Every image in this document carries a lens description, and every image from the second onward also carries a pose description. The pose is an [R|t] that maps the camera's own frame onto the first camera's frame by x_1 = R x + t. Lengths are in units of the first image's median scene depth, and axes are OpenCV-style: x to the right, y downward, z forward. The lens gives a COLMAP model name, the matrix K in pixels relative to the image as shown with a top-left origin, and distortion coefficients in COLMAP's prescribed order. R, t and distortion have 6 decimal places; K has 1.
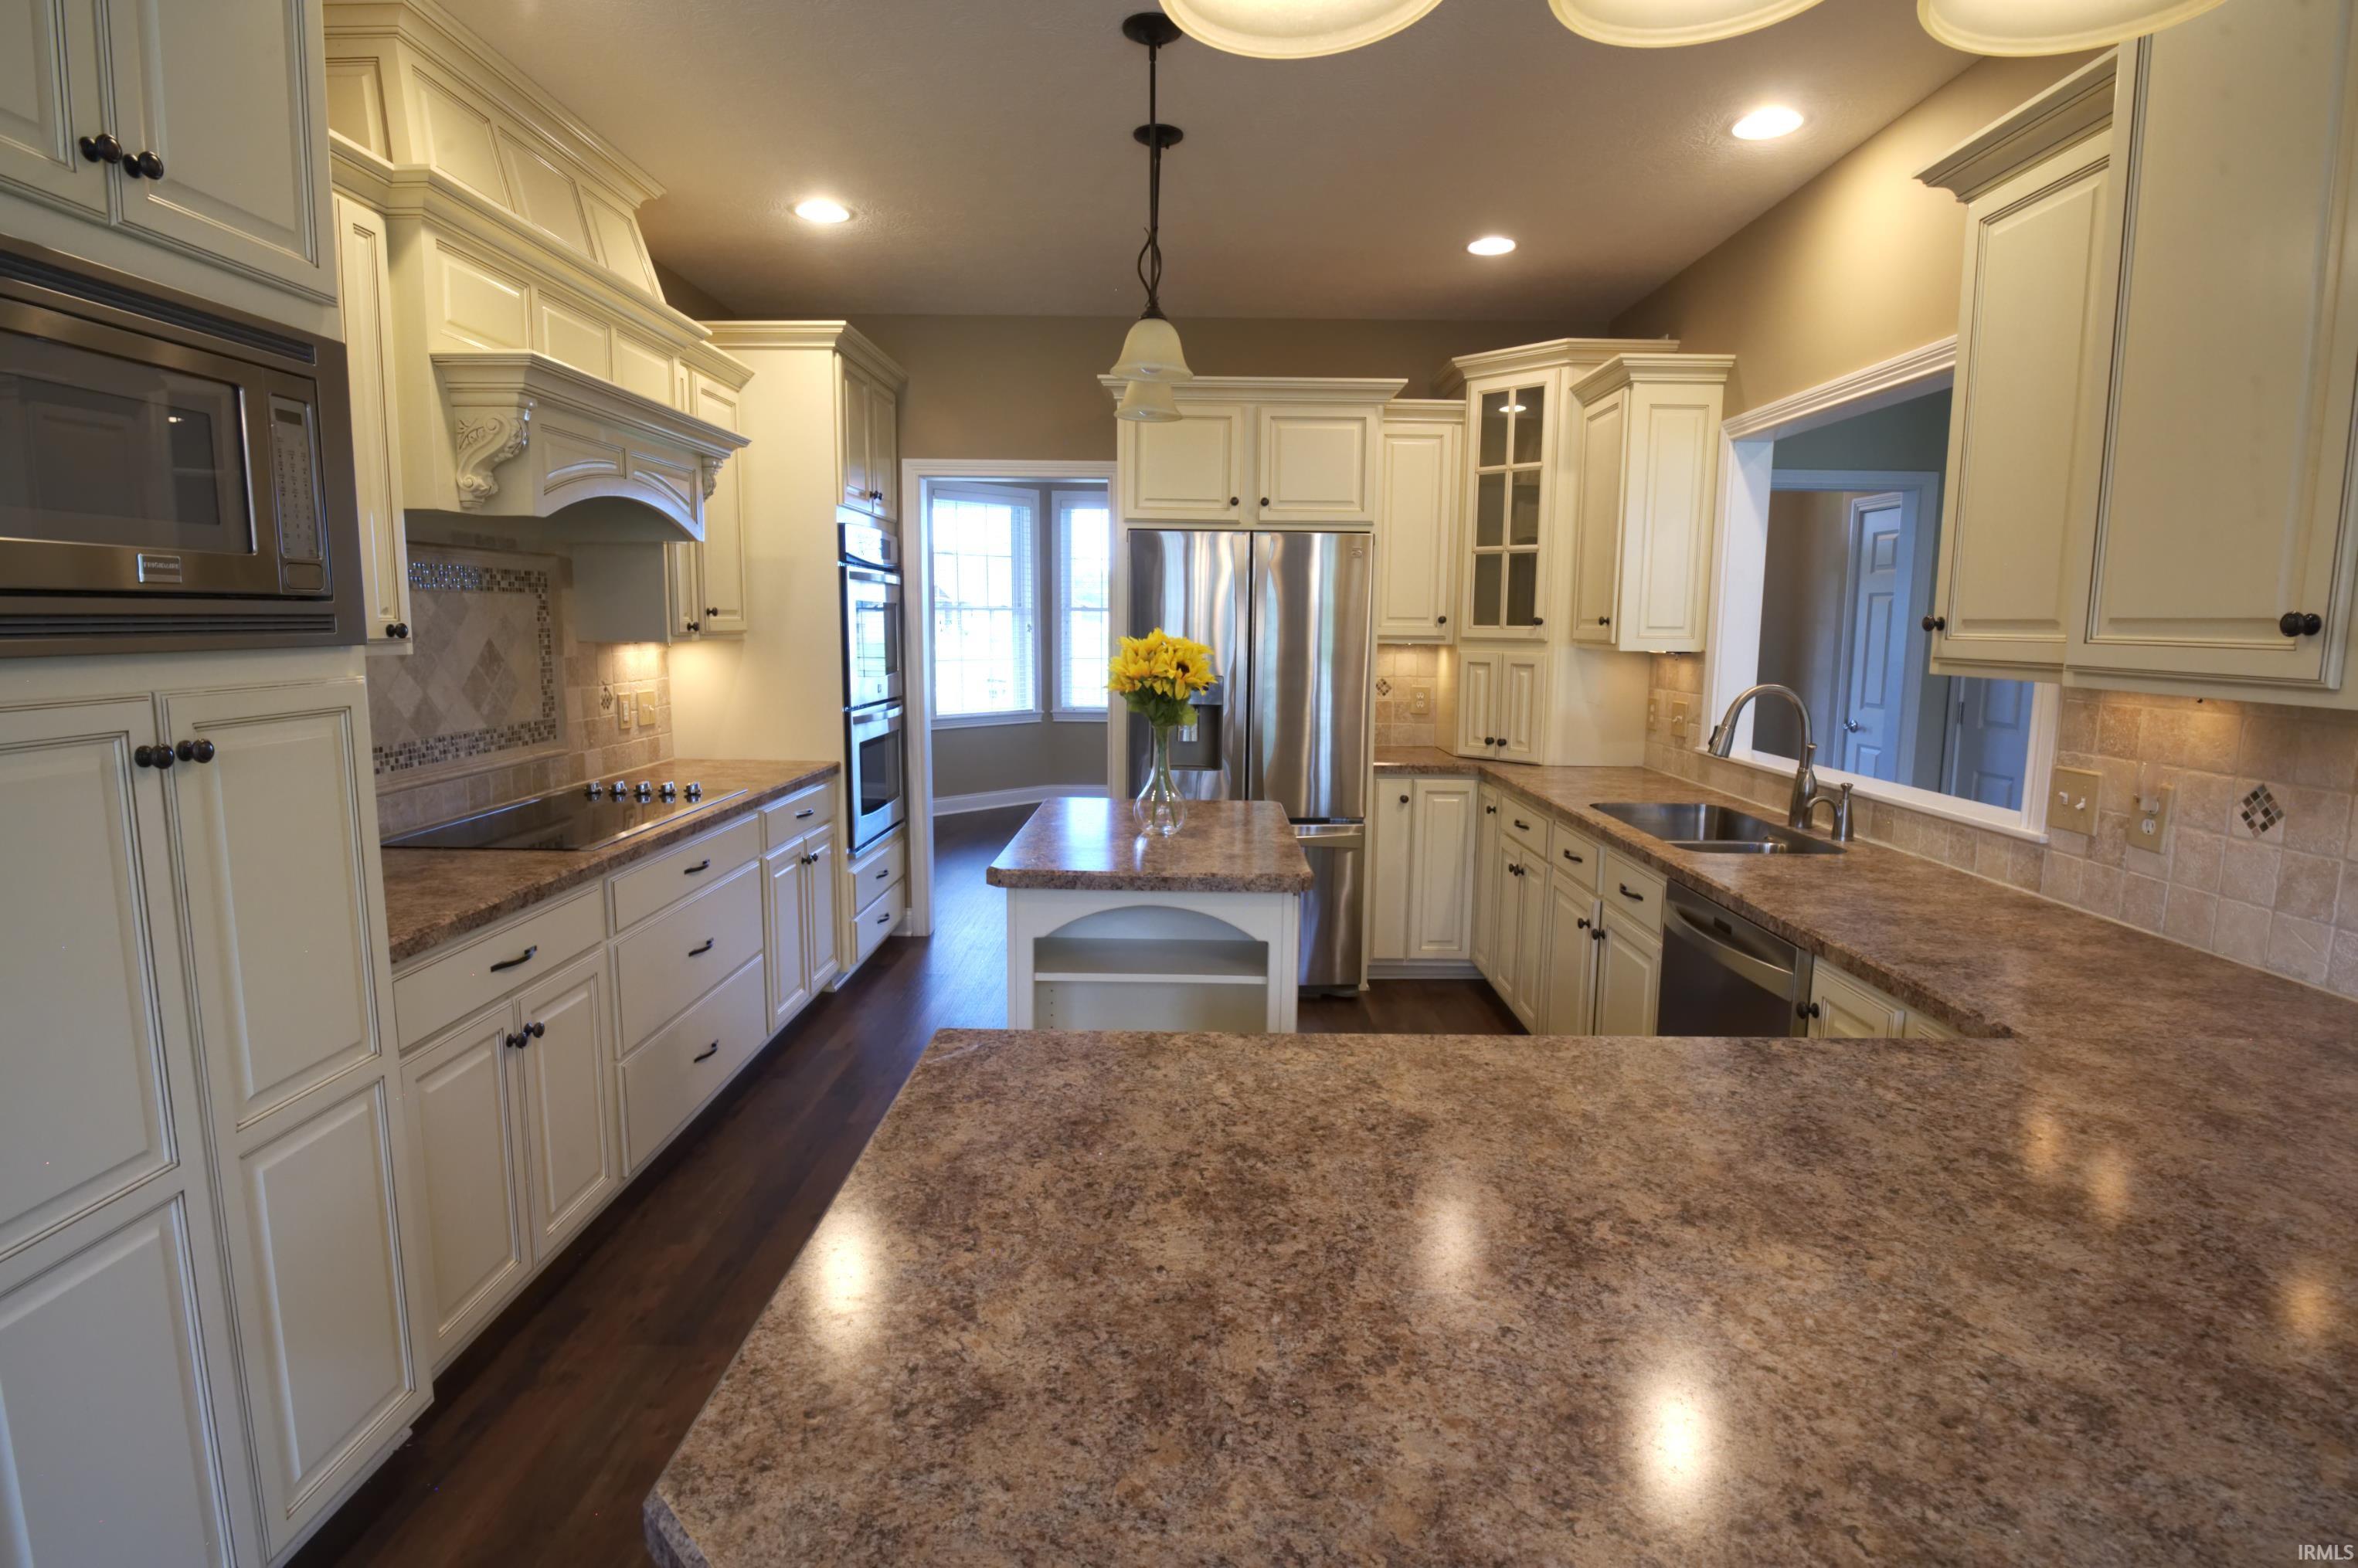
lens RADIAL K [[1151.5, 0, 1193.5], [0, 1151.5, 769.8], [0, 0, 1]] dist [-0.026049, -0.001862]
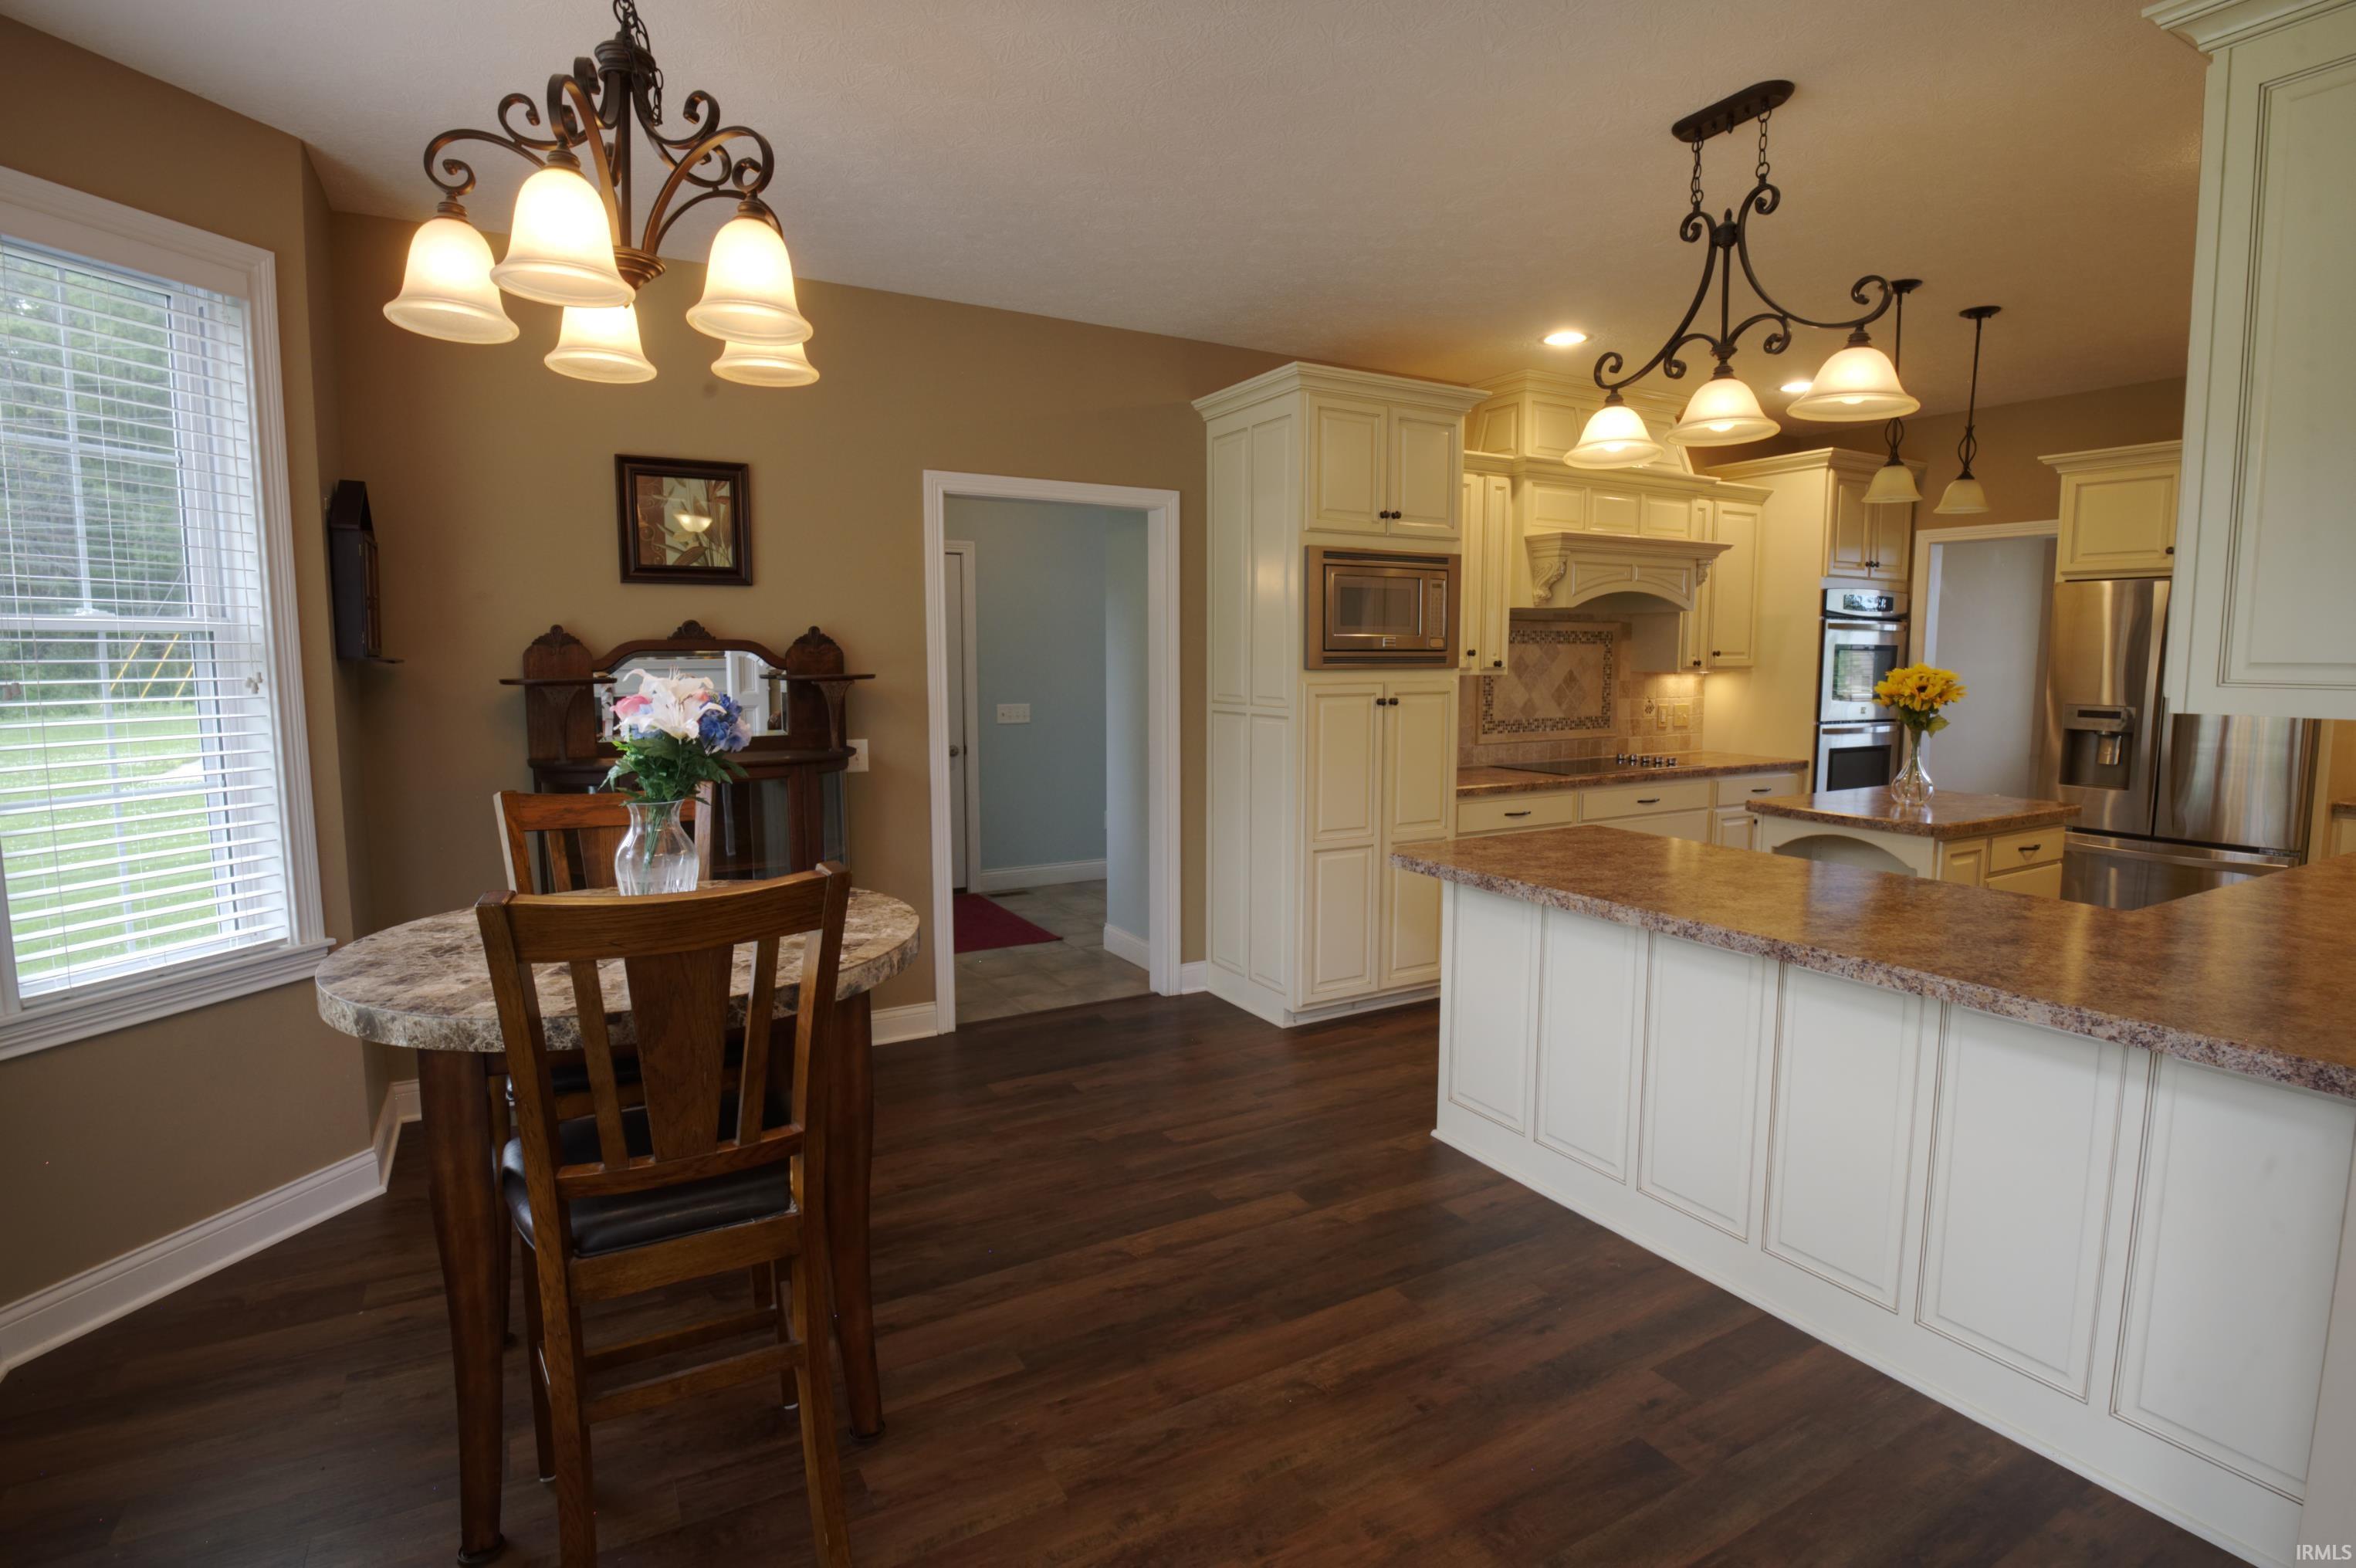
lens RADIAL K [[1150.8, 0, 1181.6], [0, 1150.8, 780.3], [0, 0, 1]] dist [-0.026049, -0.001862]
pose [[0.497920, 0.083132, -0.863229, 0.670654], [-0.105380, 0.993819, 0.034923, 0.064167], [0.860796, 0.073579, 0.503603, -0.457113]]
